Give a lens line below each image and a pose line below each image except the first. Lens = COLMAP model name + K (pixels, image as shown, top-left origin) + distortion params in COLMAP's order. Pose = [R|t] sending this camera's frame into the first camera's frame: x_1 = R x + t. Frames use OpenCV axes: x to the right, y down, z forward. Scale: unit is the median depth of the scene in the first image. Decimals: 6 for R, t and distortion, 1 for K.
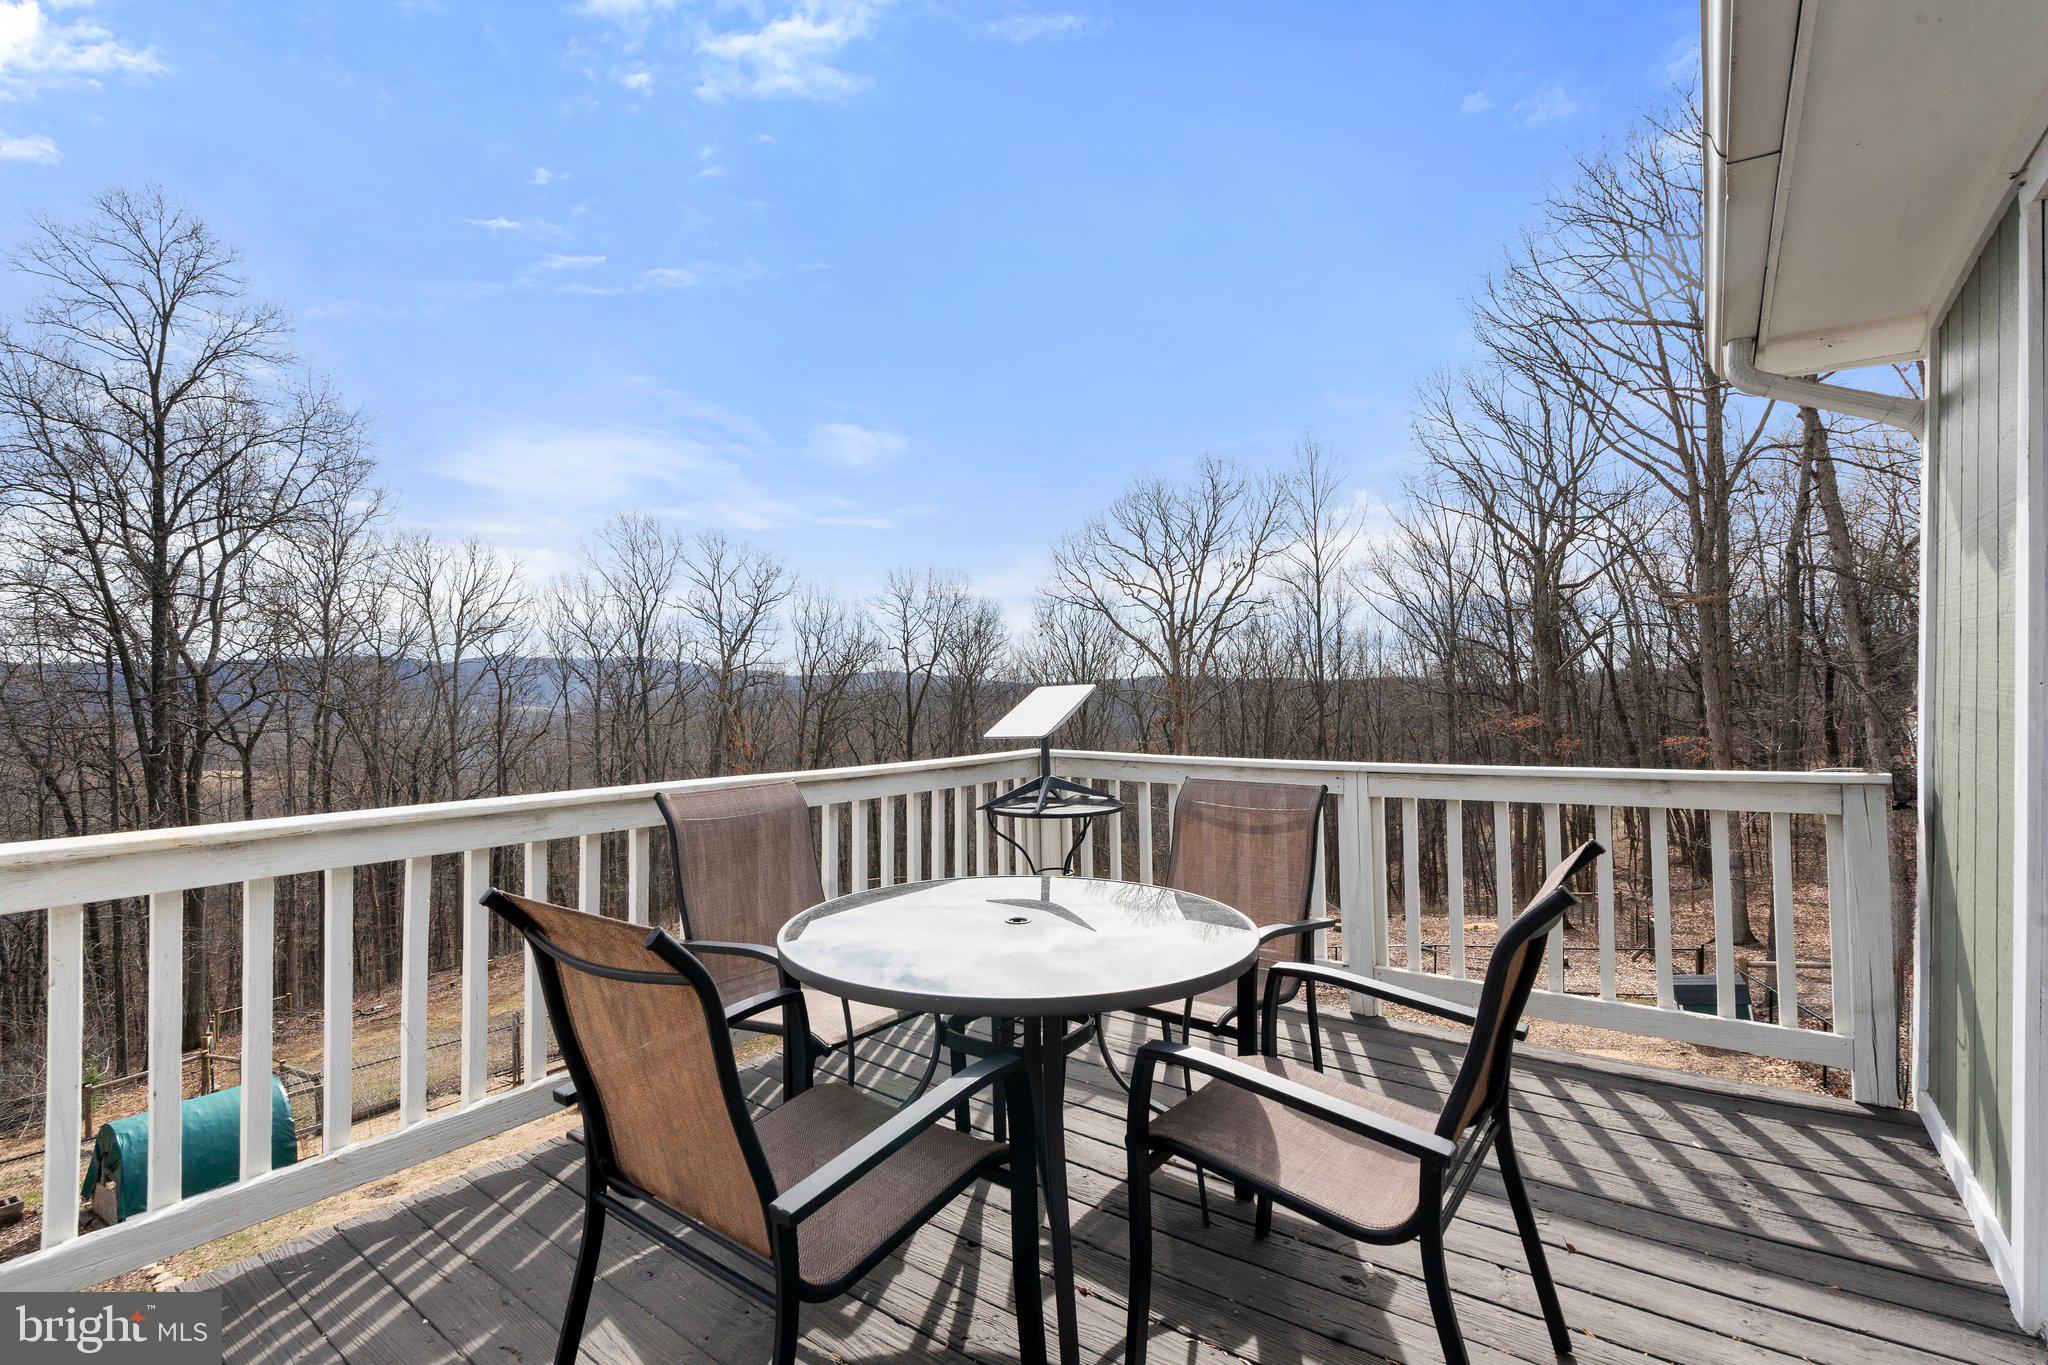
lens RADIAL K [[941.5, 0, 1006.7], [0, 941.5, 696.2], [0, 0, 1]] dist [-0.002097, -0.000384]
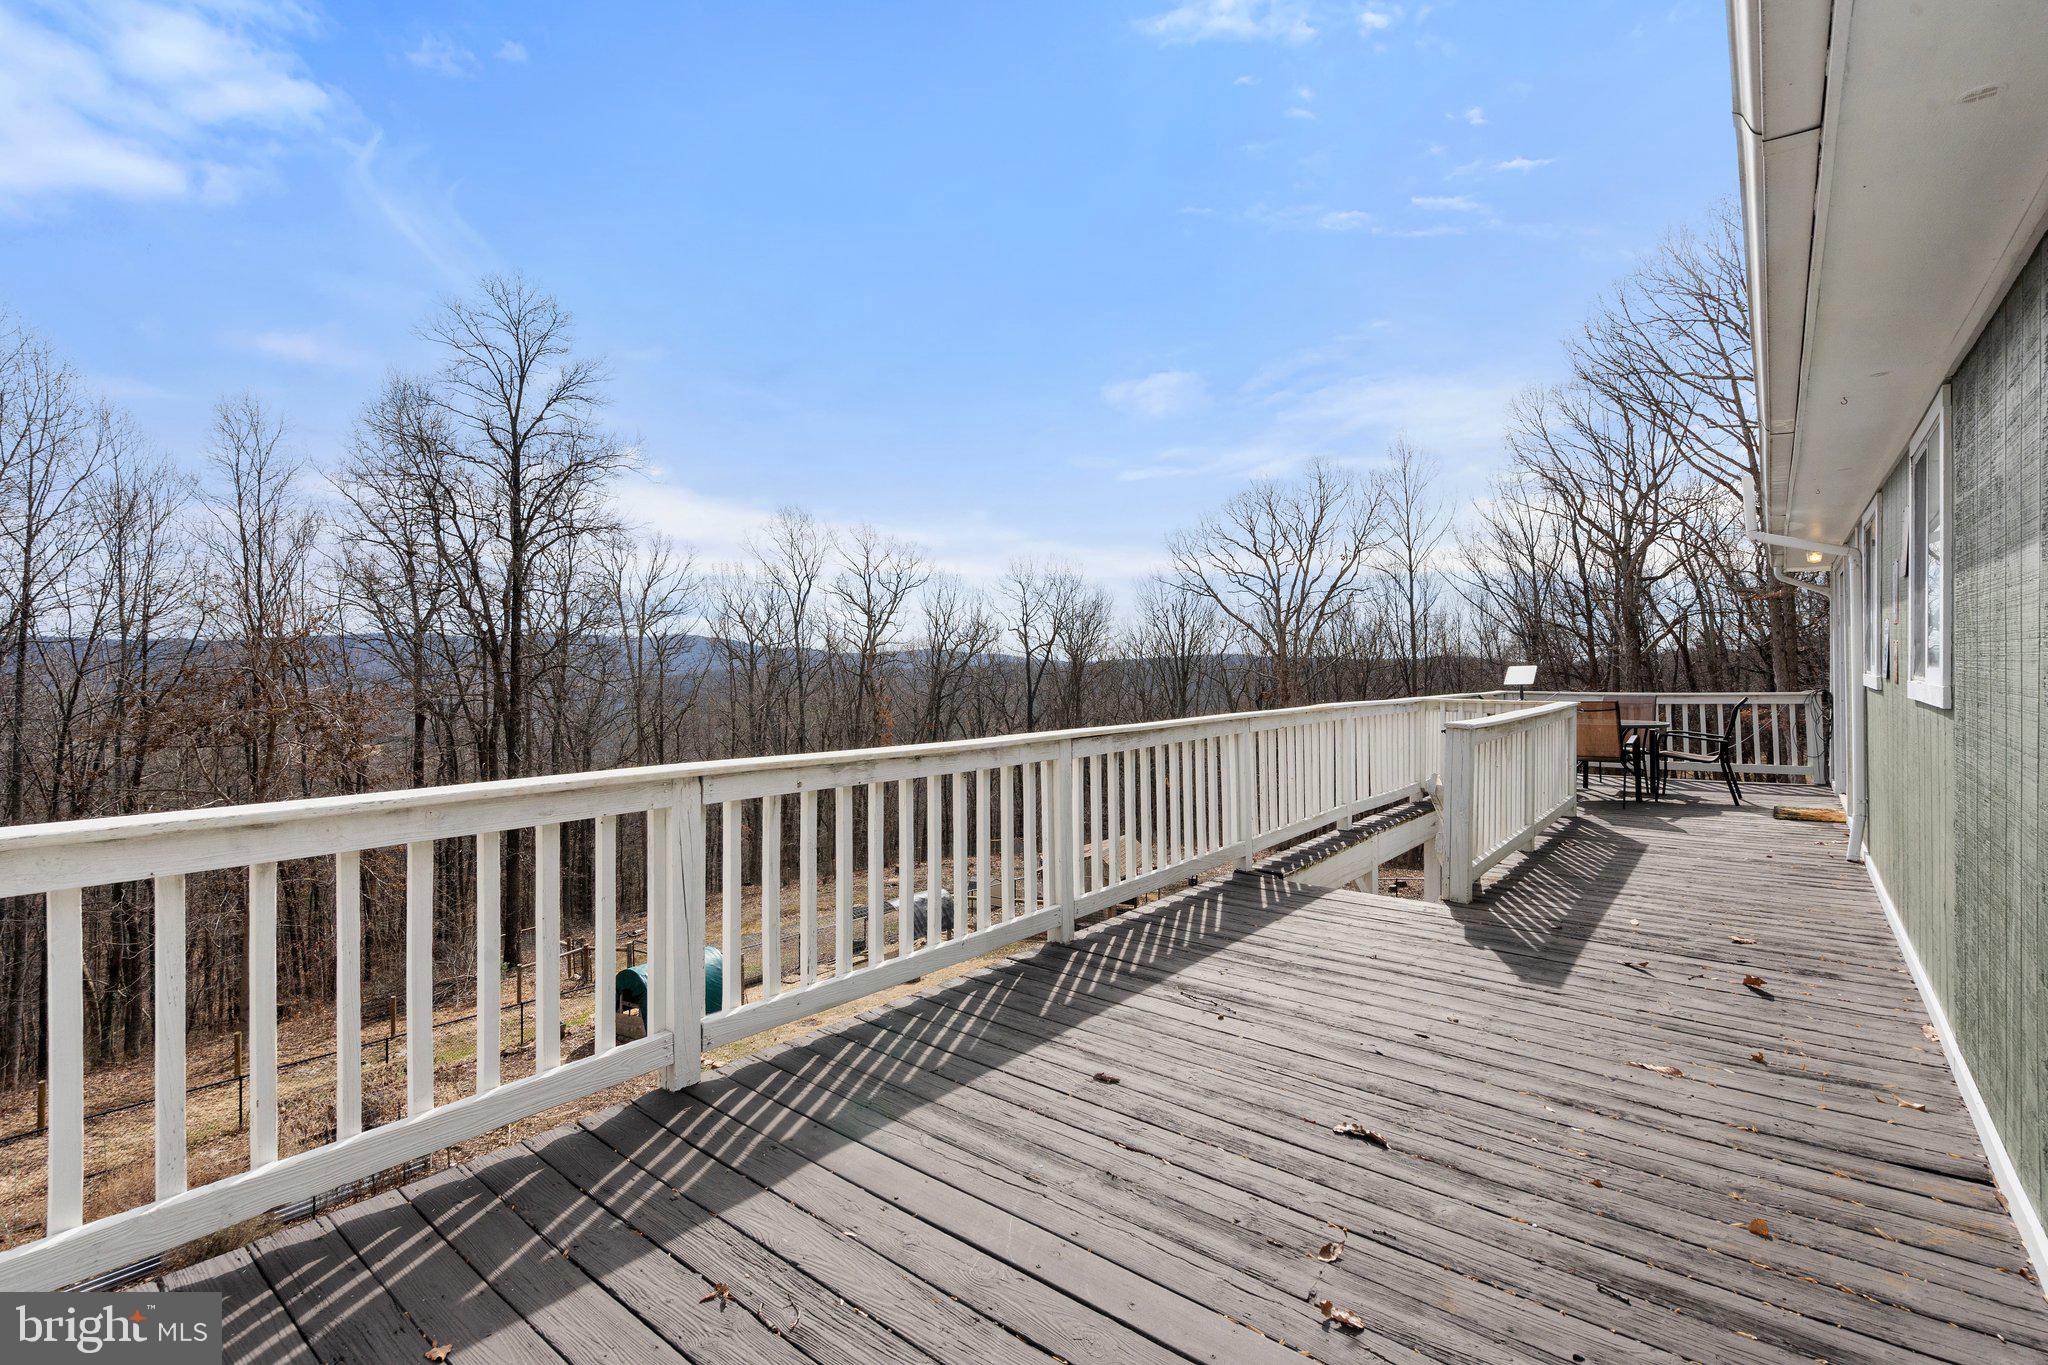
lens RADIAL K [[942.0, 0, 1026.6], [0, 942.0, 662.2], [0, 0, 1]] dist [0.007500, 0.000572]
pose [[0.999536, 0.000938, -0.030436, -0.090380], [-0.001373, 0.999897, -0.014273, 0.002294], [0.030419, 0.014308, 0.999435, -0.122996]]
